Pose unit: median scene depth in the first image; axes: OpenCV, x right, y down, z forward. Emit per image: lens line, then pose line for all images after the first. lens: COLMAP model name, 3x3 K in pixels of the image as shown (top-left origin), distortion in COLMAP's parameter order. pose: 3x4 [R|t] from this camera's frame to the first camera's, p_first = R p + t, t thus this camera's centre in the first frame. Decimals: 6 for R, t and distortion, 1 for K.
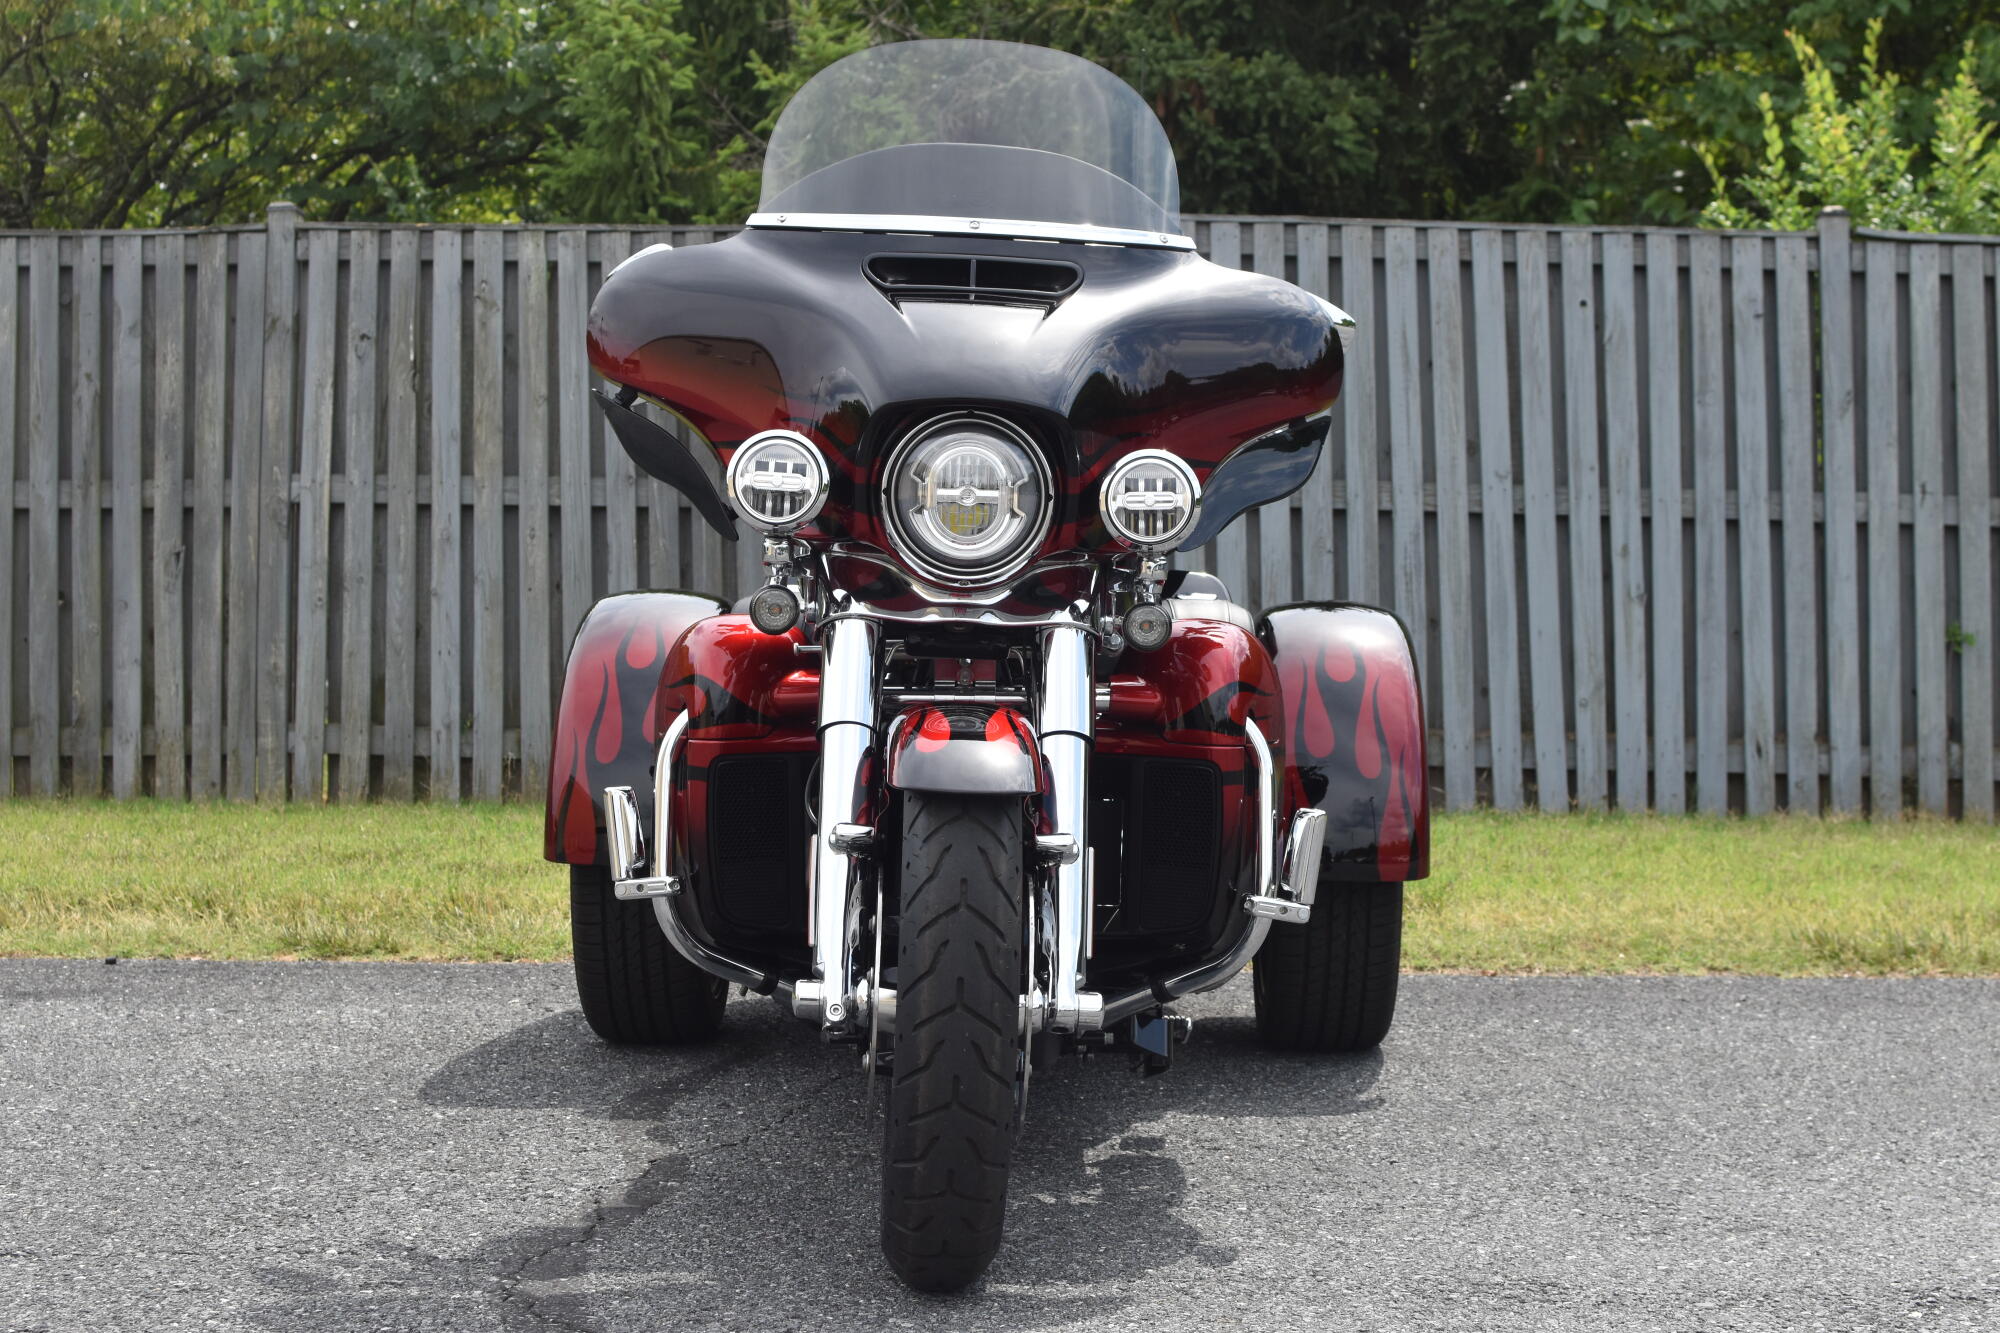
lens RADIAL K [[3092.2, 0, 988.8], [0, 3092.2, 658.8], [0, 0, 1]] dist [-0.151591, 0.000000]
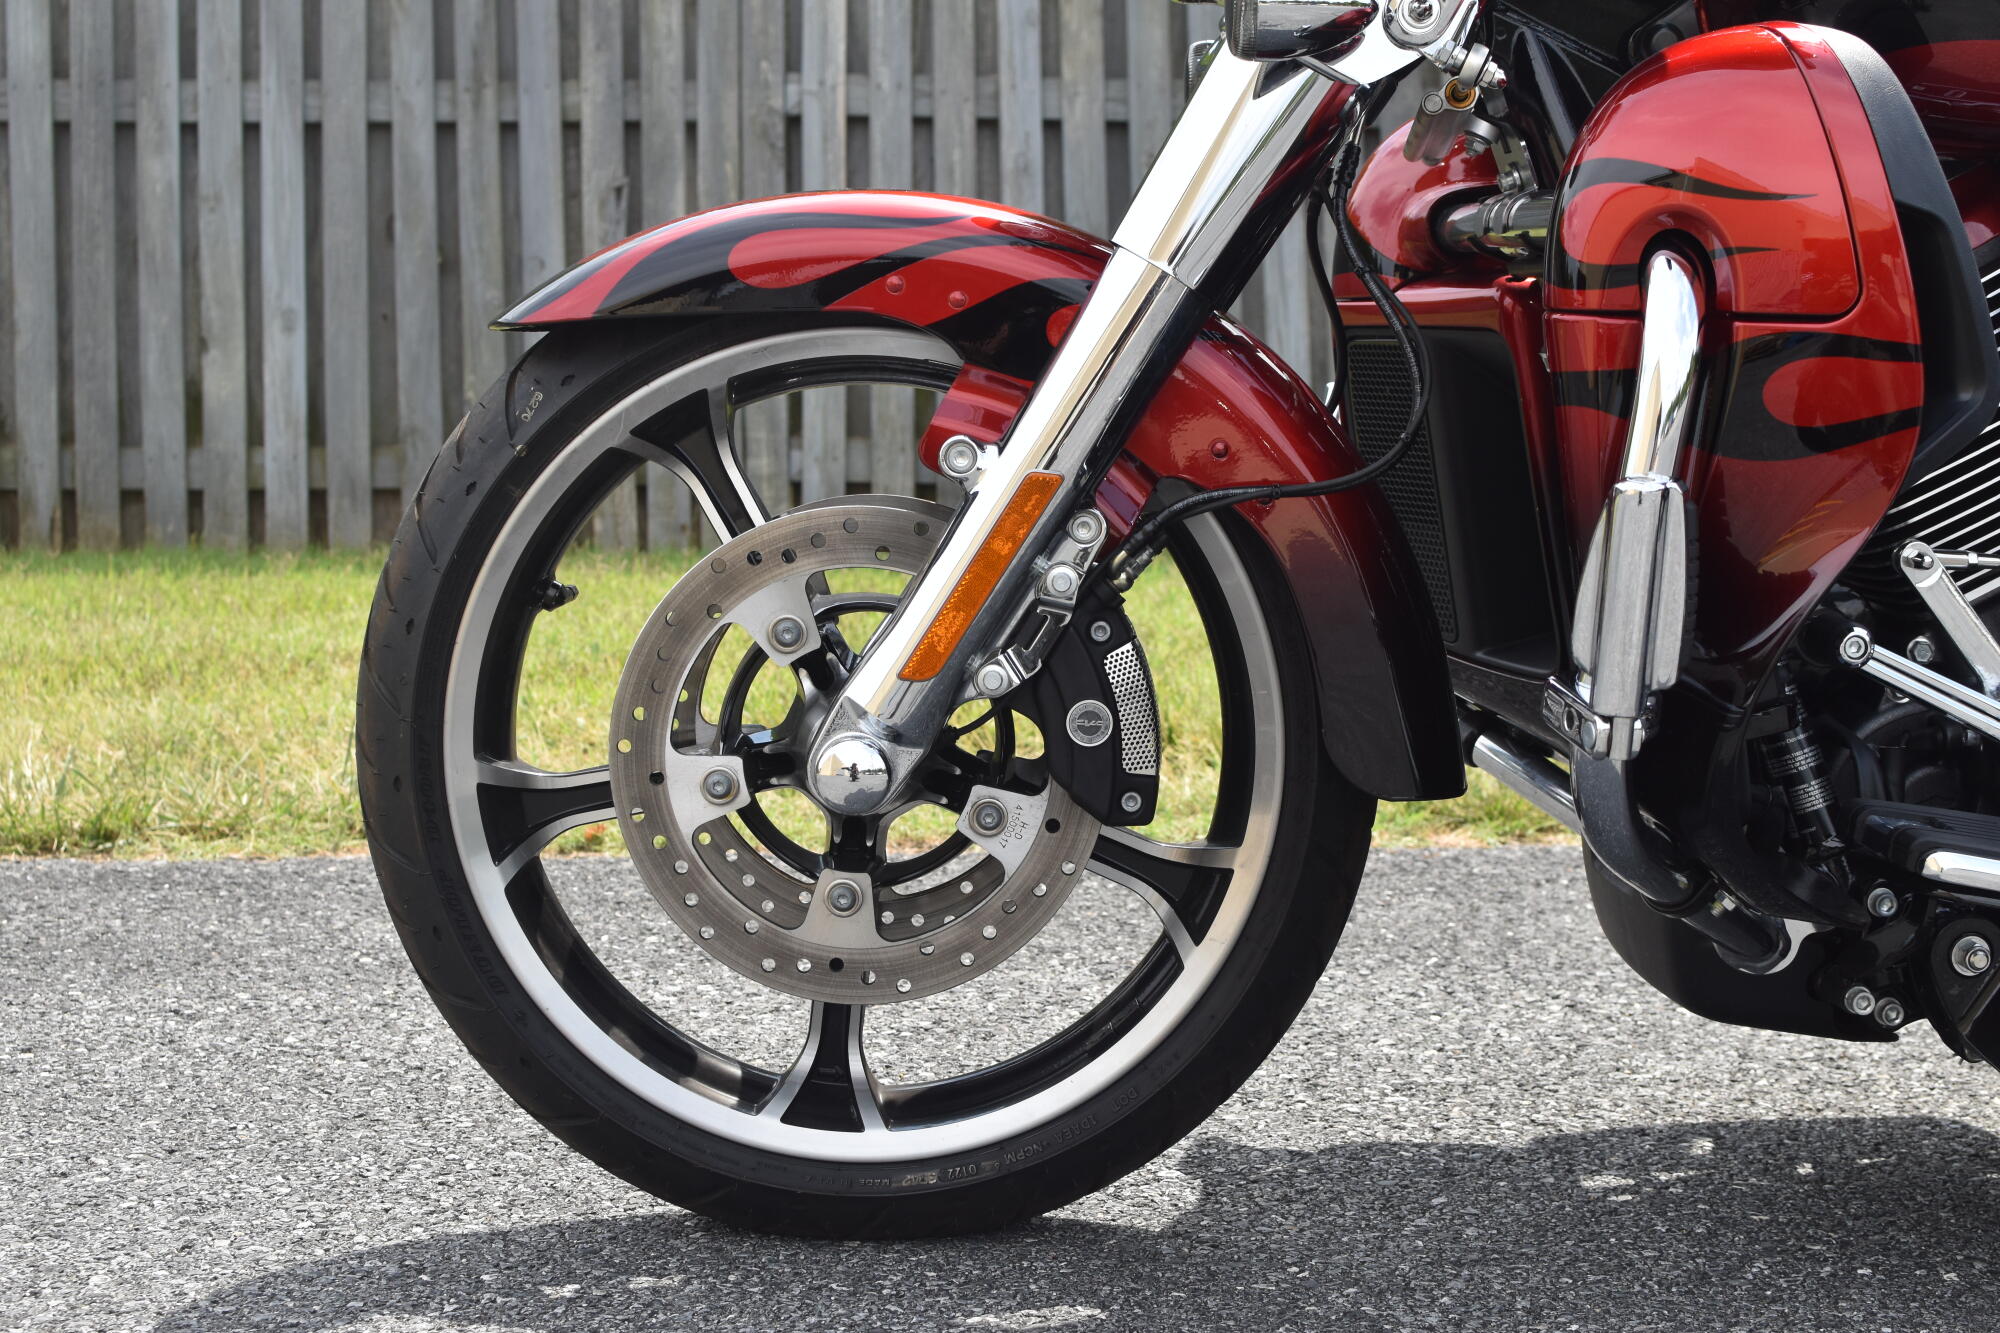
lens RADIAL K [[3092.2, 0, 973.6], [0, 3092.2, 722.3], [0, 0, 1]] dist [-0.151591, 0.000000]
pose [[0.997845, -0.003945, 0.065501, -0.231113], [-0.002669, 0.994925, 0.100582, 0.014578], [-0.065565, -0.100540, 0.992770, 0.305593]]
